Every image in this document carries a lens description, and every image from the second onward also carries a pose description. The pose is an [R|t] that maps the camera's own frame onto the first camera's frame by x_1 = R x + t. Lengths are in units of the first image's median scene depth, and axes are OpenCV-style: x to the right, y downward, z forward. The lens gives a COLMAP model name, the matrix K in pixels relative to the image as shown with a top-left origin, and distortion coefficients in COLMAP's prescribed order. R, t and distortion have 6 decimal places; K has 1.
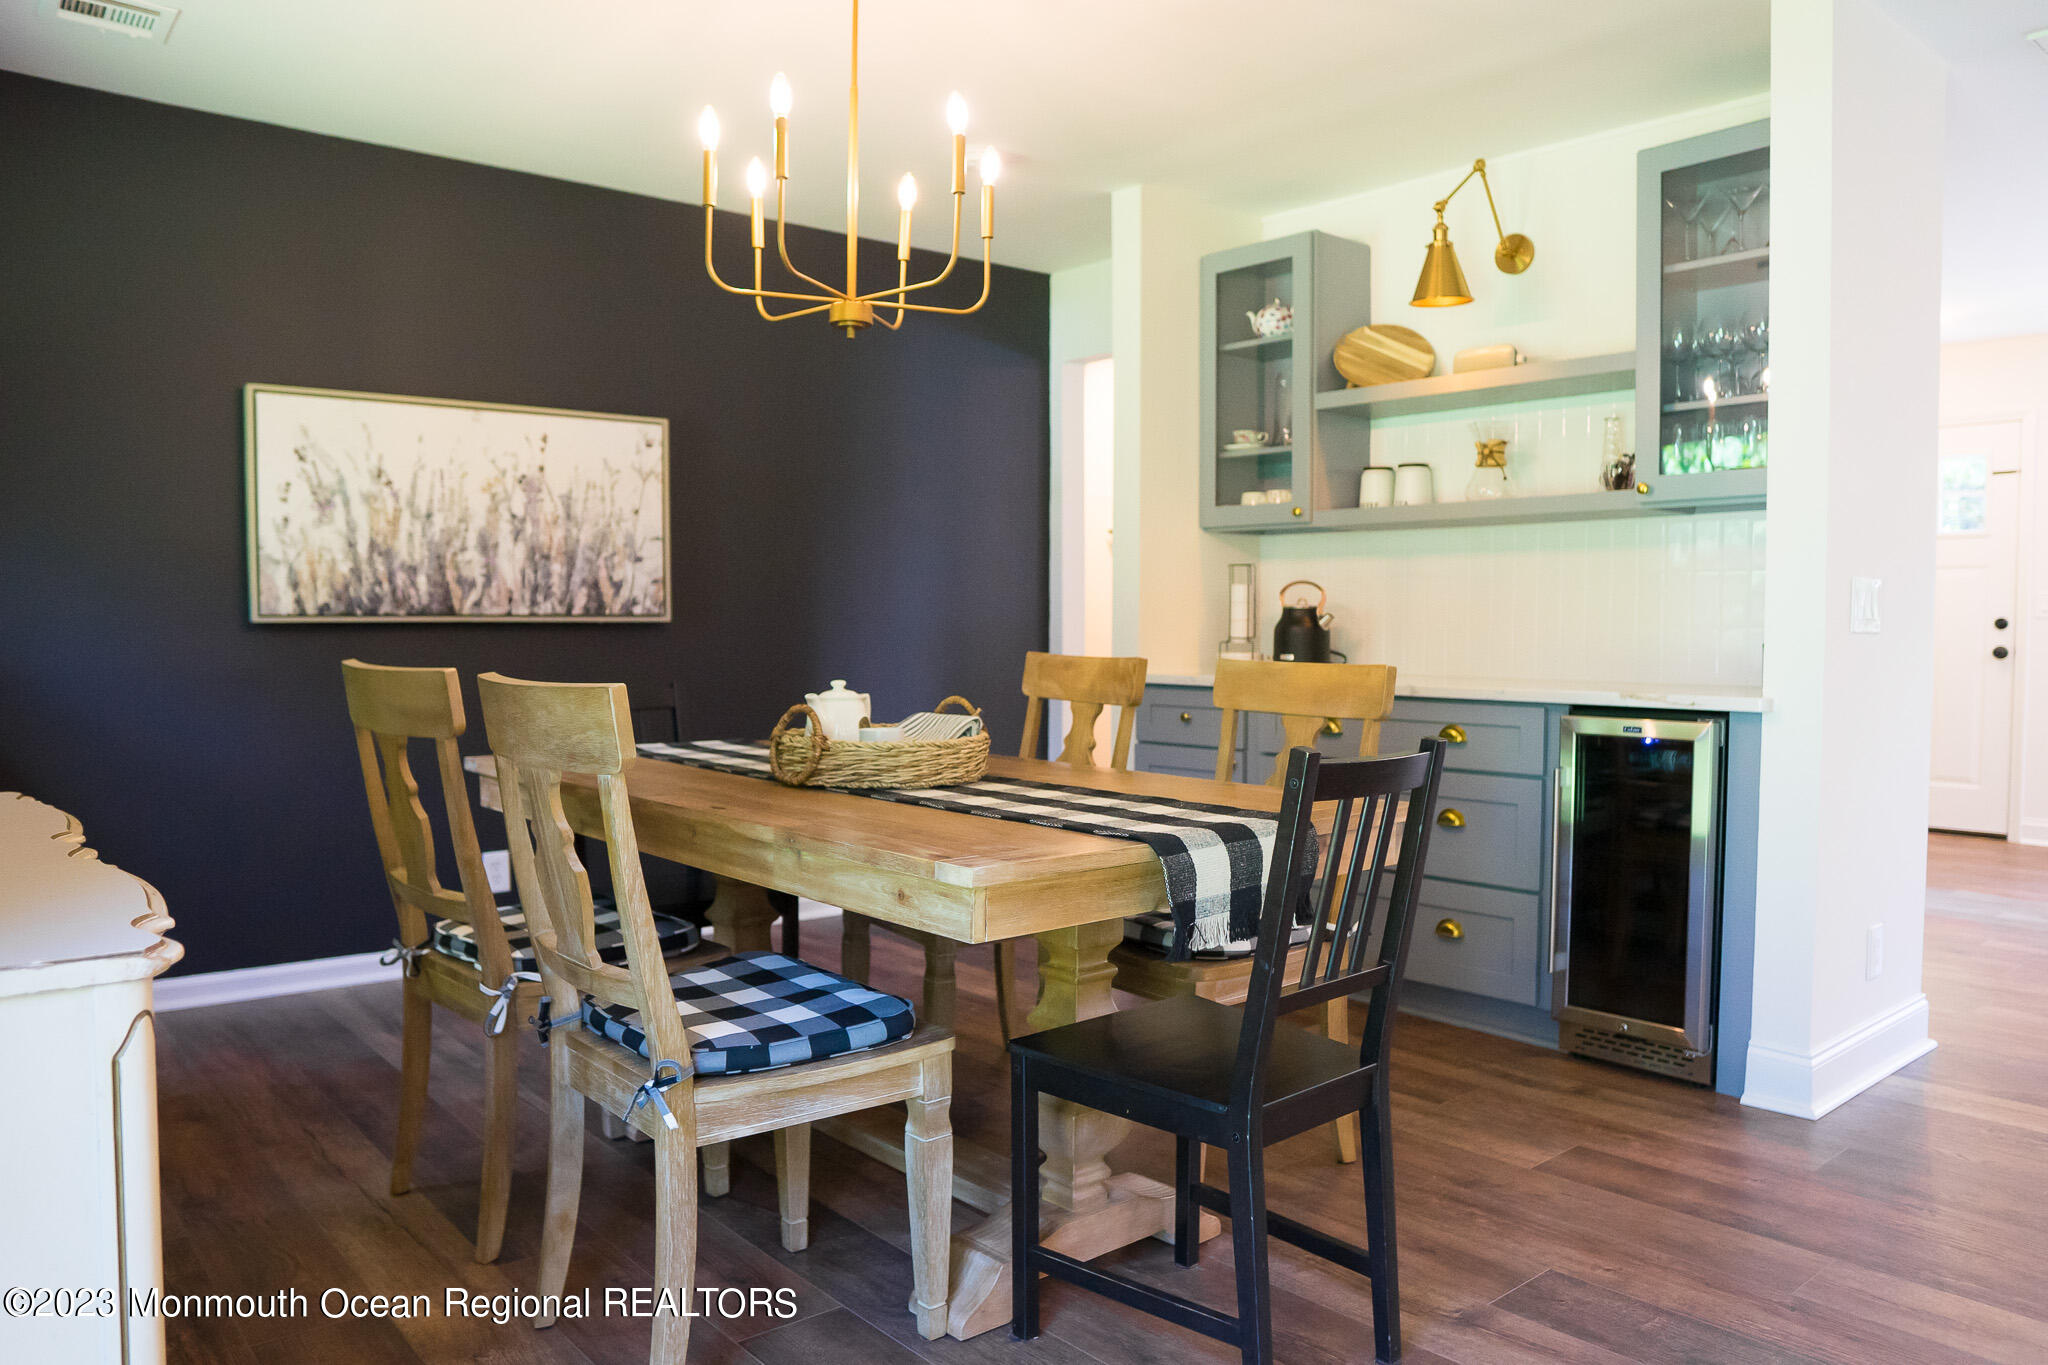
lens RADIAL K [[1431.5, 0, 1019.8], [0, 1431.5, 680.9], [0, 0, 1]] dist [-0.094759, 0.039146]
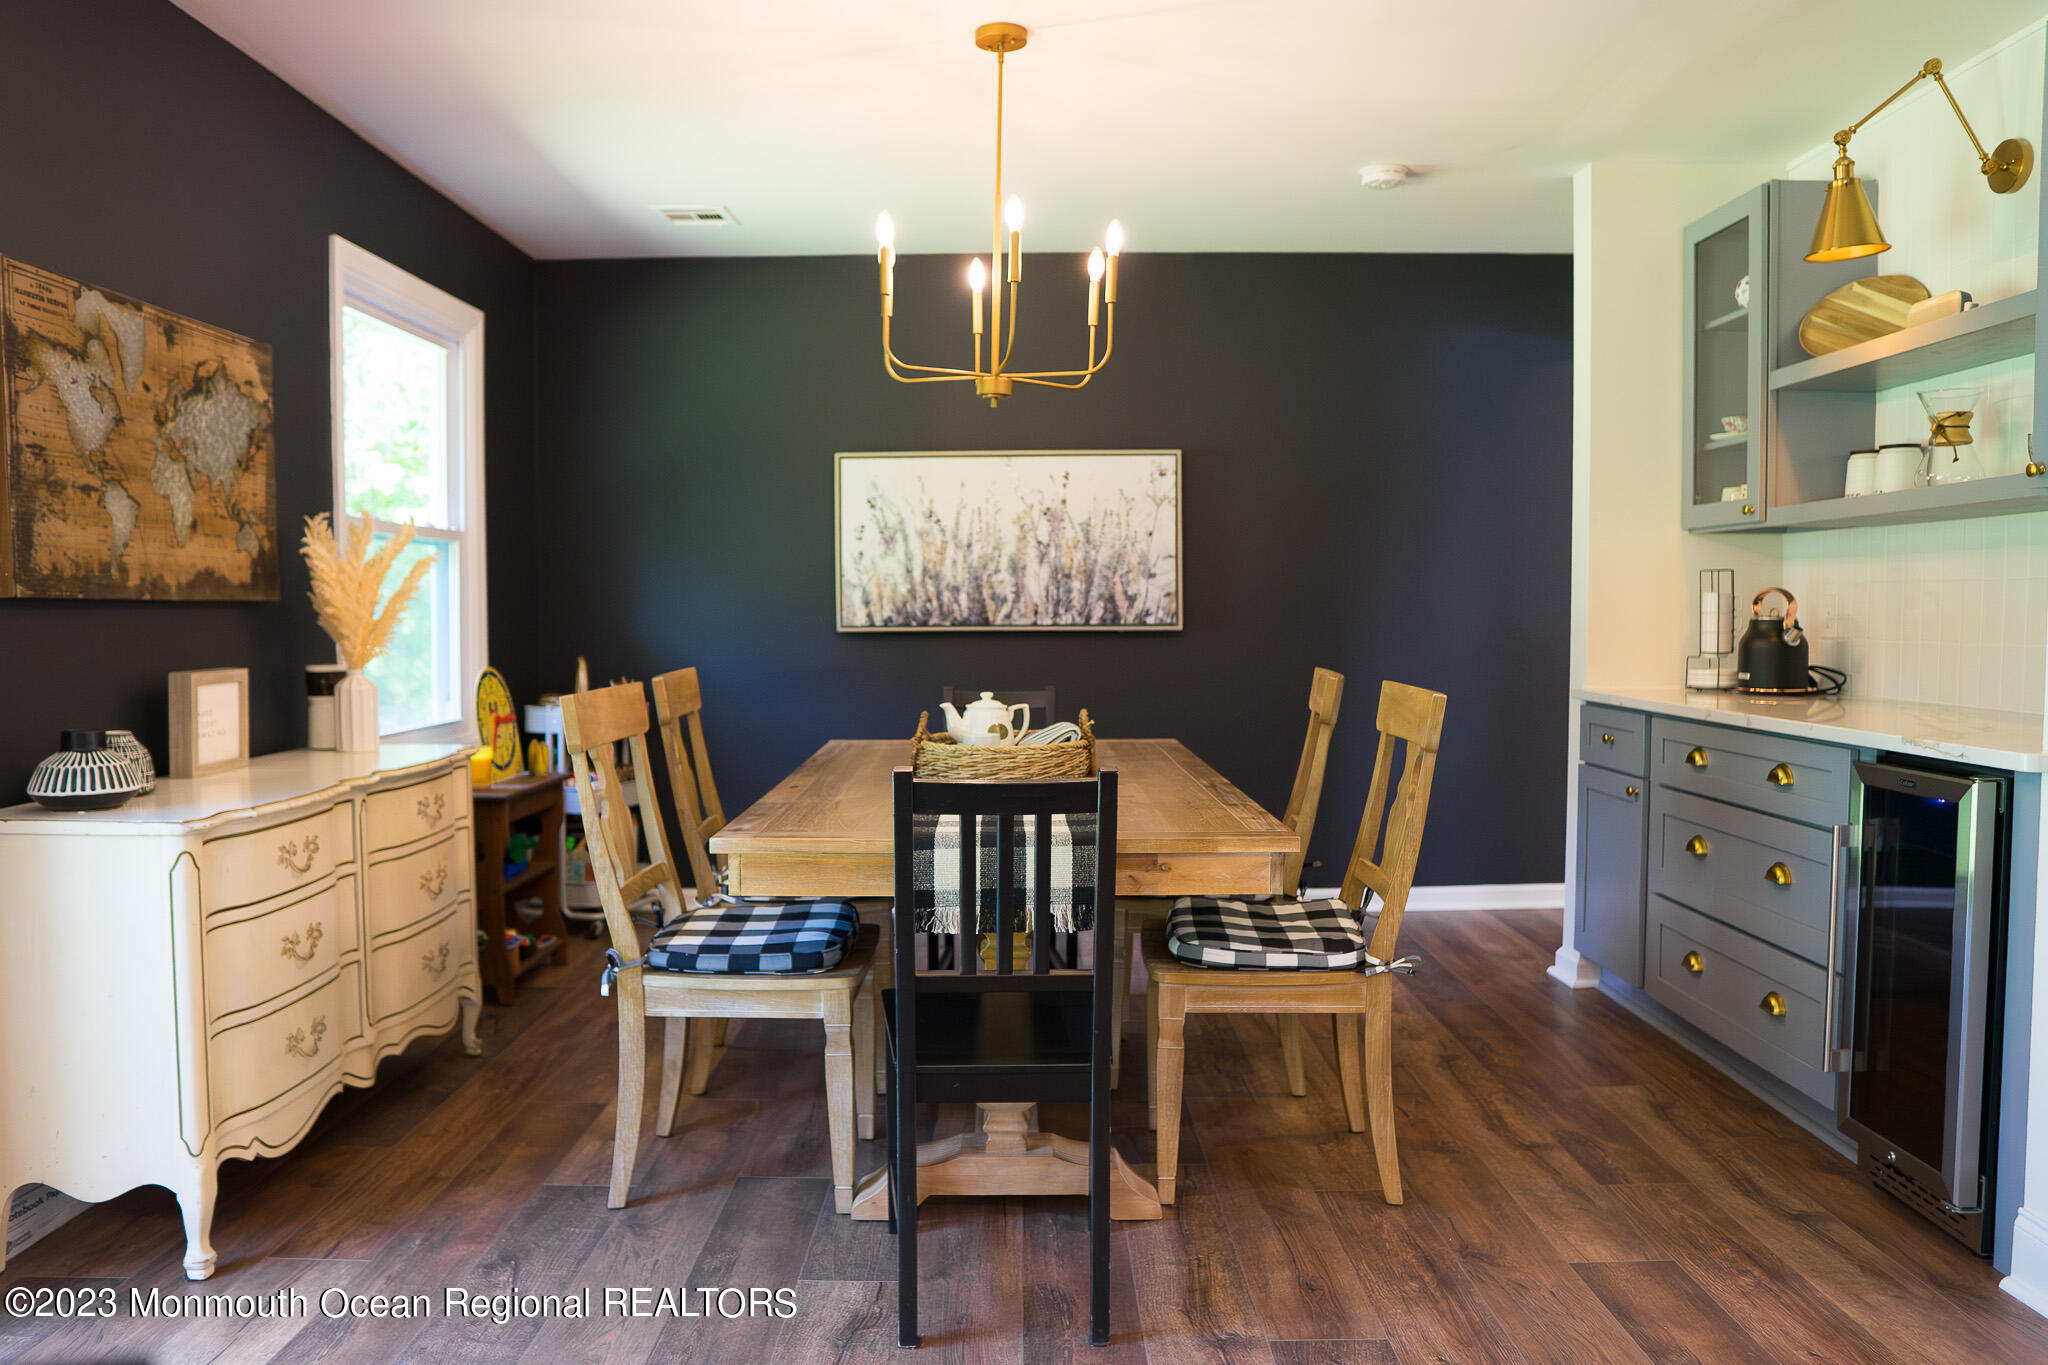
lens RADIAL K [[1431.5, 0, 1005.2], [0, 1431.5, 690.1], [0, 0, 1]] dist [-0.094759, 0.039146]
pose [[0.757141, 0.031578, -0.652488, 0.434162], [-0.021319, 0.999493, 0.023633, -0.020136], [0.652903, -0.003983, 0.757431, 0.061567]]
